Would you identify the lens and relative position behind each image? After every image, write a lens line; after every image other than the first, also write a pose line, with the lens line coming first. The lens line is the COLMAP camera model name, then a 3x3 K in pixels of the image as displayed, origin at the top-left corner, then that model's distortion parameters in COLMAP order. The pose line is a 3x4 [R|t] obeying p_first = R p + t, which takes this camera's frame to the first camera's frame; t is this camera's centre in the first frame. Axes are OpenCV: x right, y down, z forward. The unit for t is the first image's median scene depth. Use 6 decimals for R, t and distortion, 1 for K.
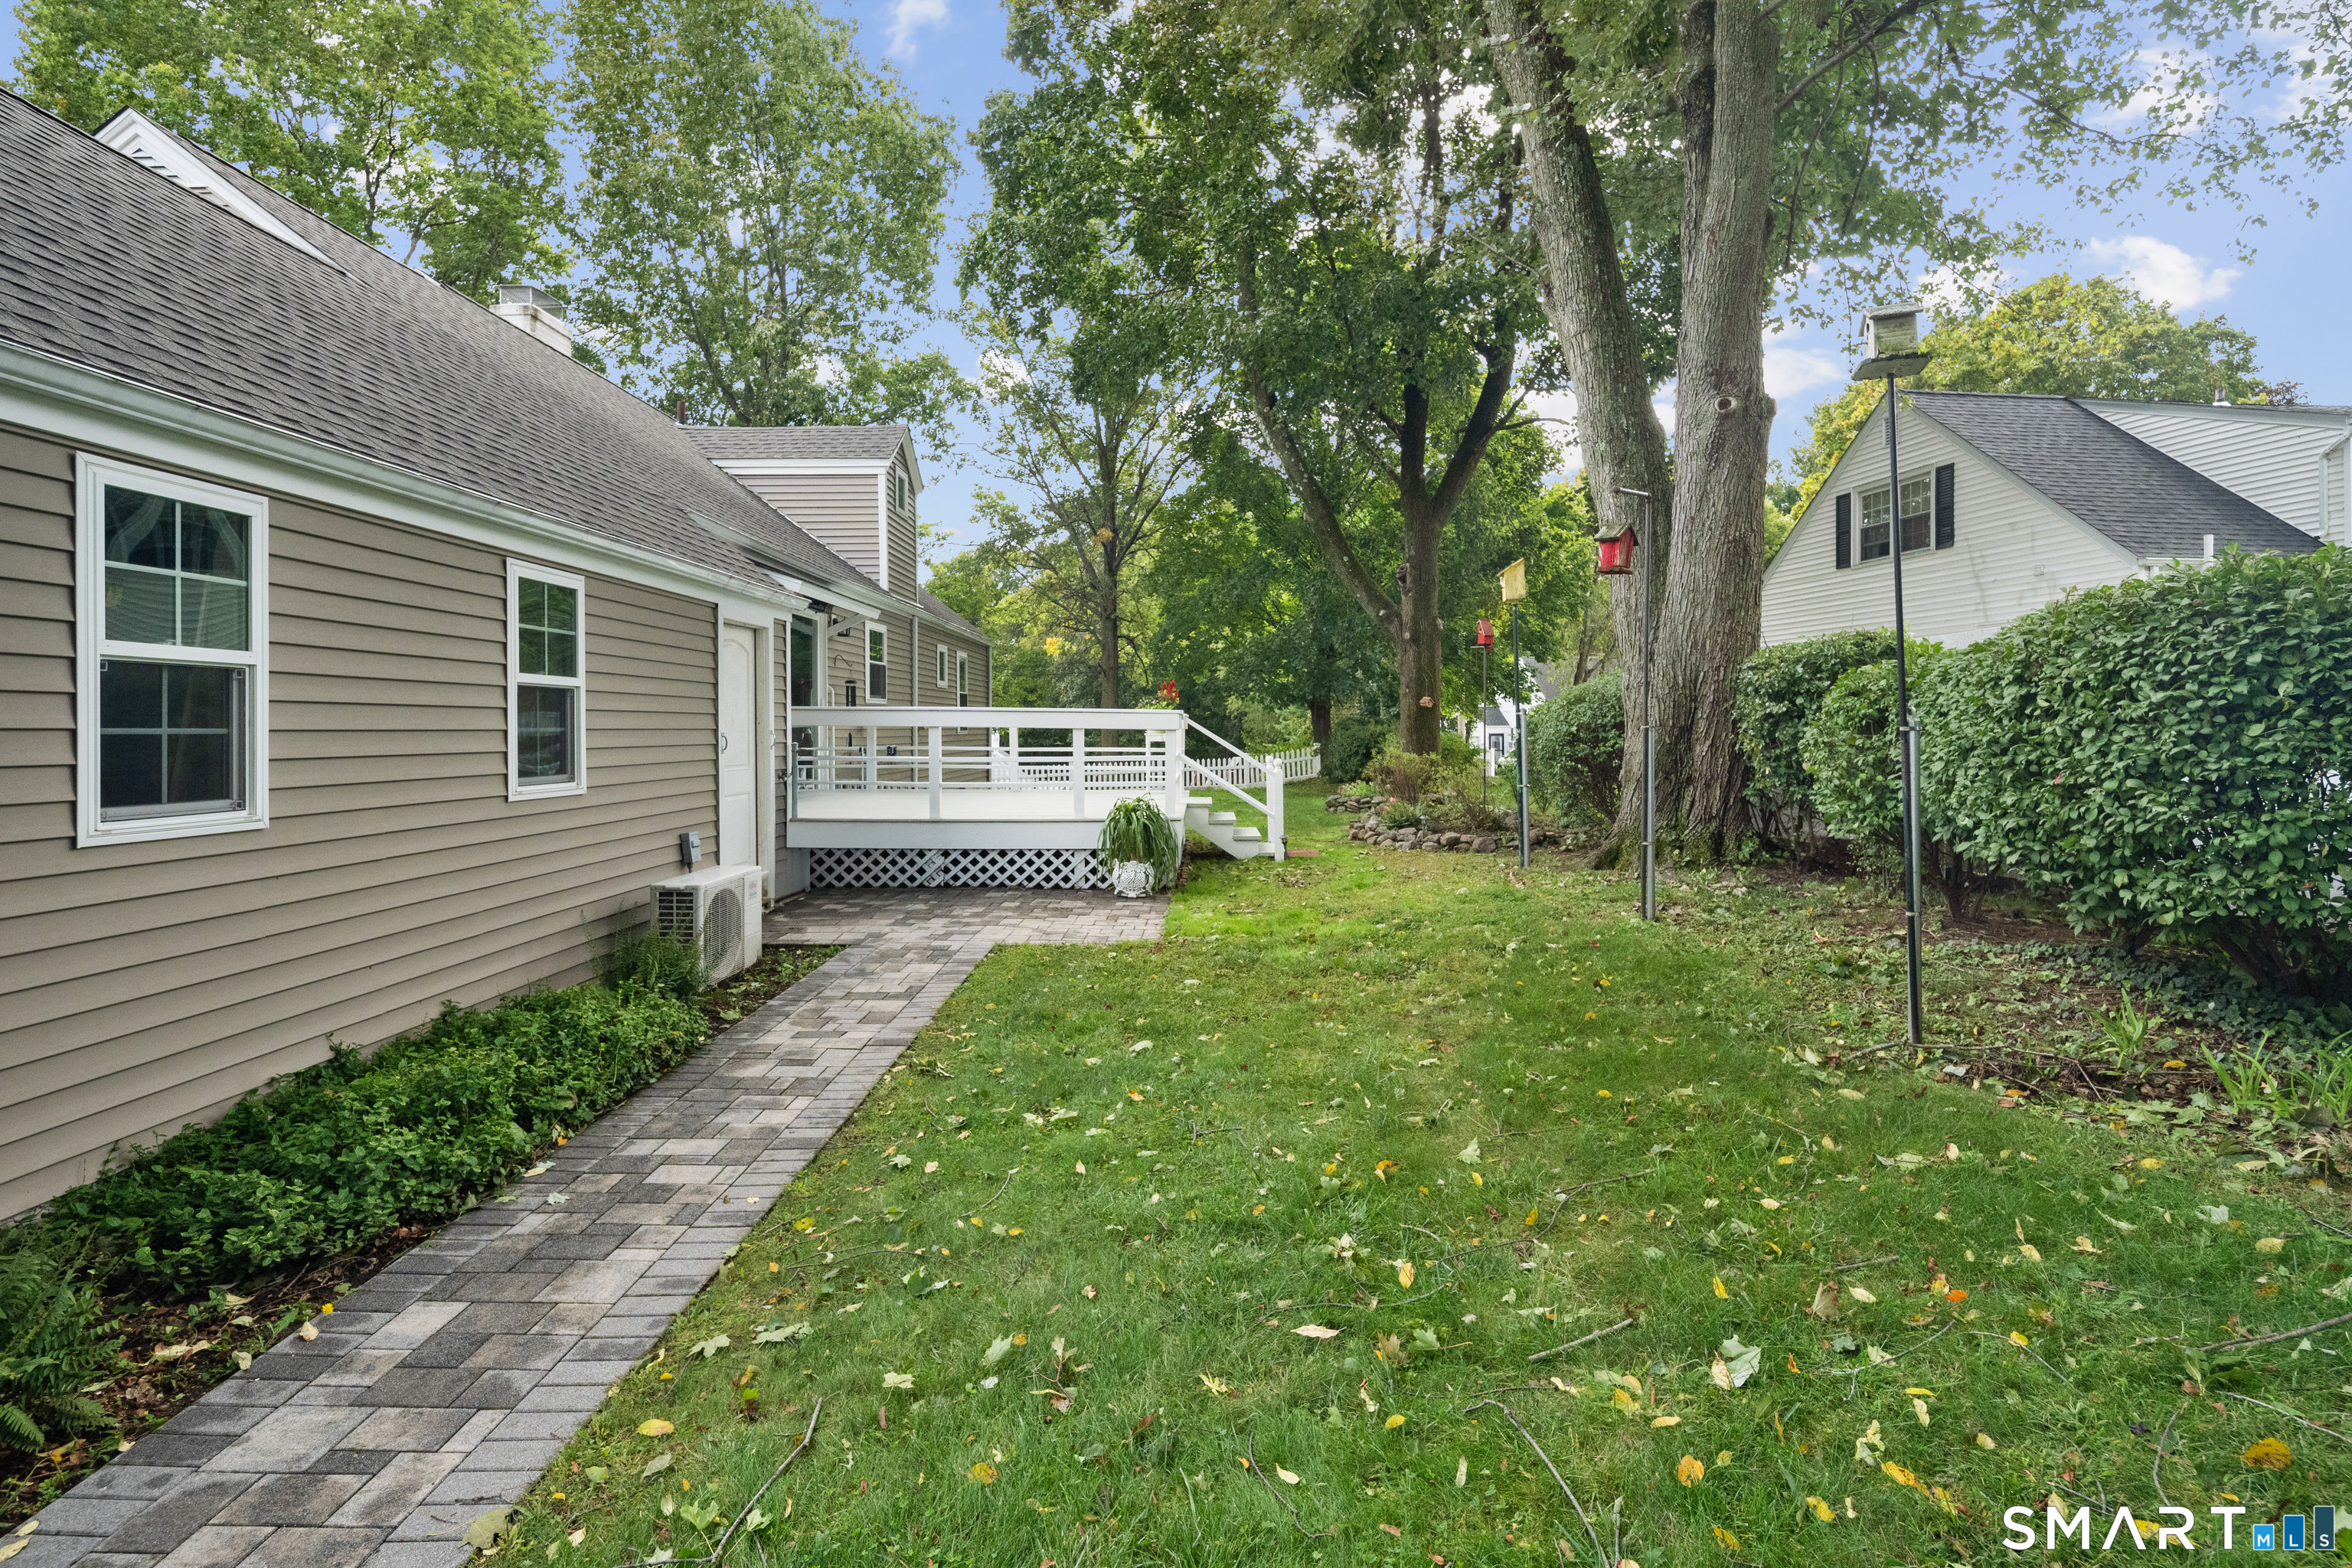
lens RADIAL K [[1157.8, 0, 1190.6], [0, 1157.8, 716.5], [0, 0, 1]] dist [0.004036, -0.002791]
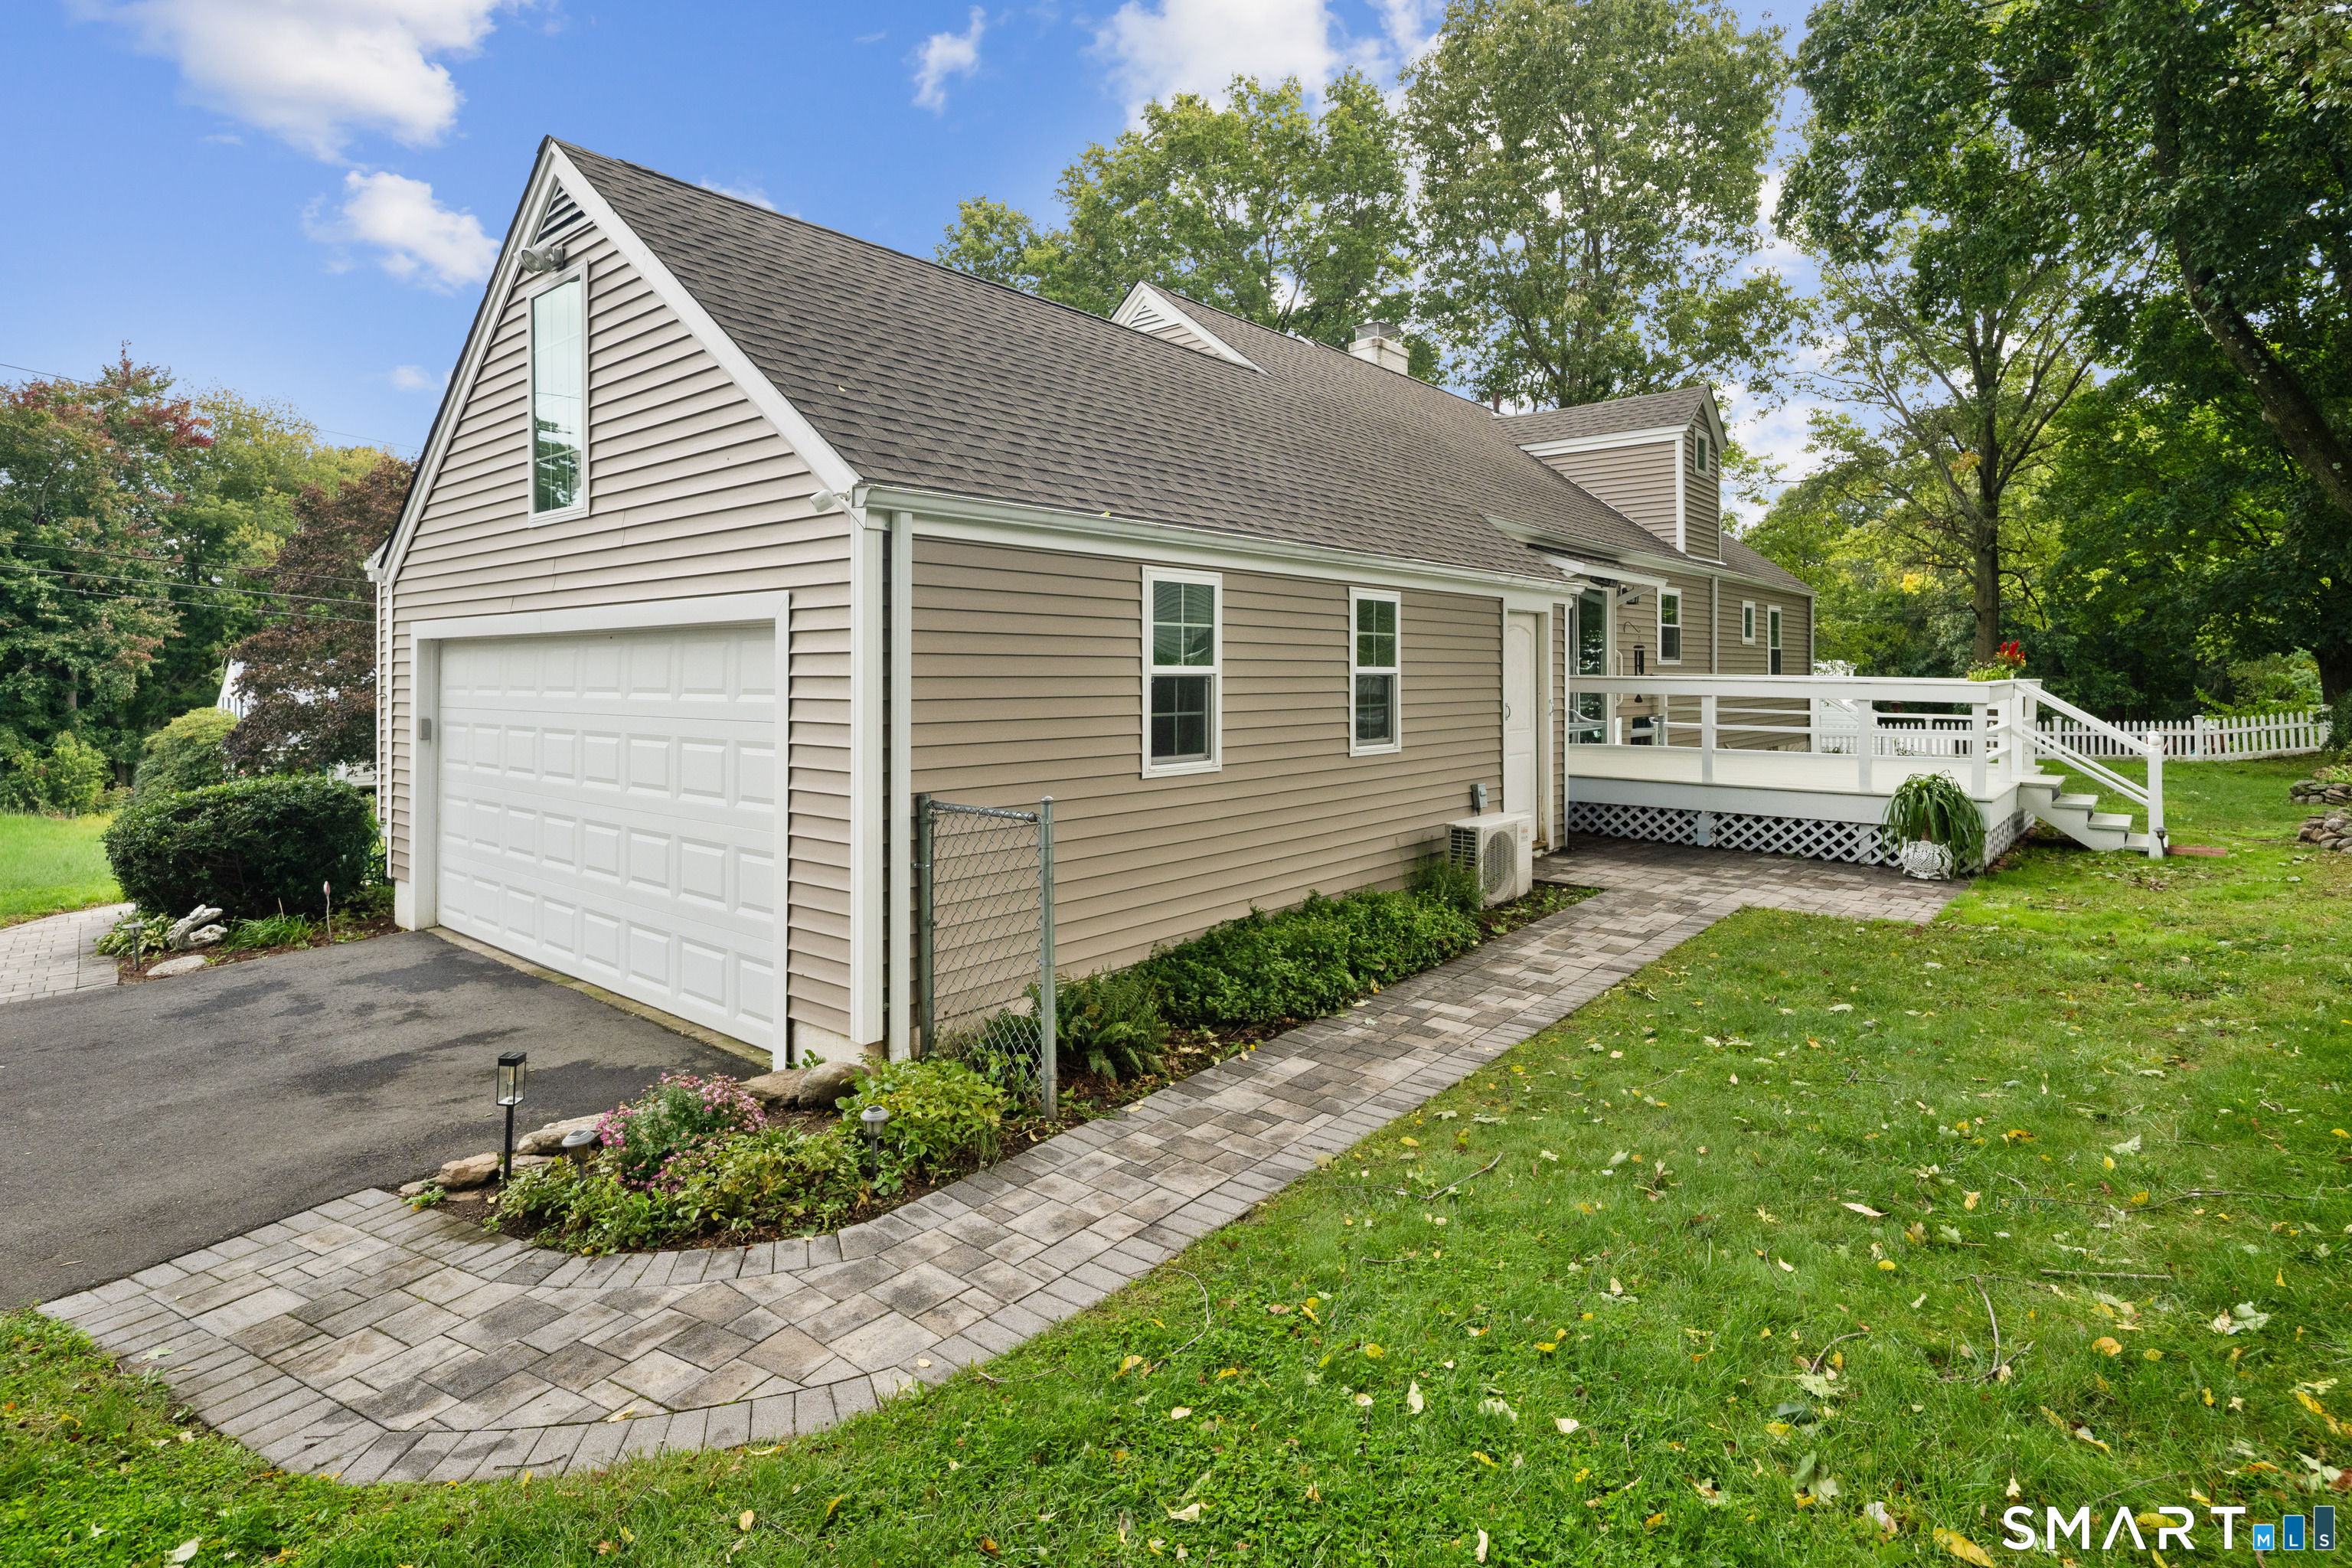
lens RADIAL K [[1157.8, 0, 1190.6], [0, 1157.8, 716.5], [0, 0, 1]] dist [0.004036, -0.002791]
pose [[0.776778, 0.028825, -0.629115, 0.135888], [0.000331, 0.998933, 0.046178, -0.037336], [0.629775, -0.036078, 0.775939, -0.200263]]
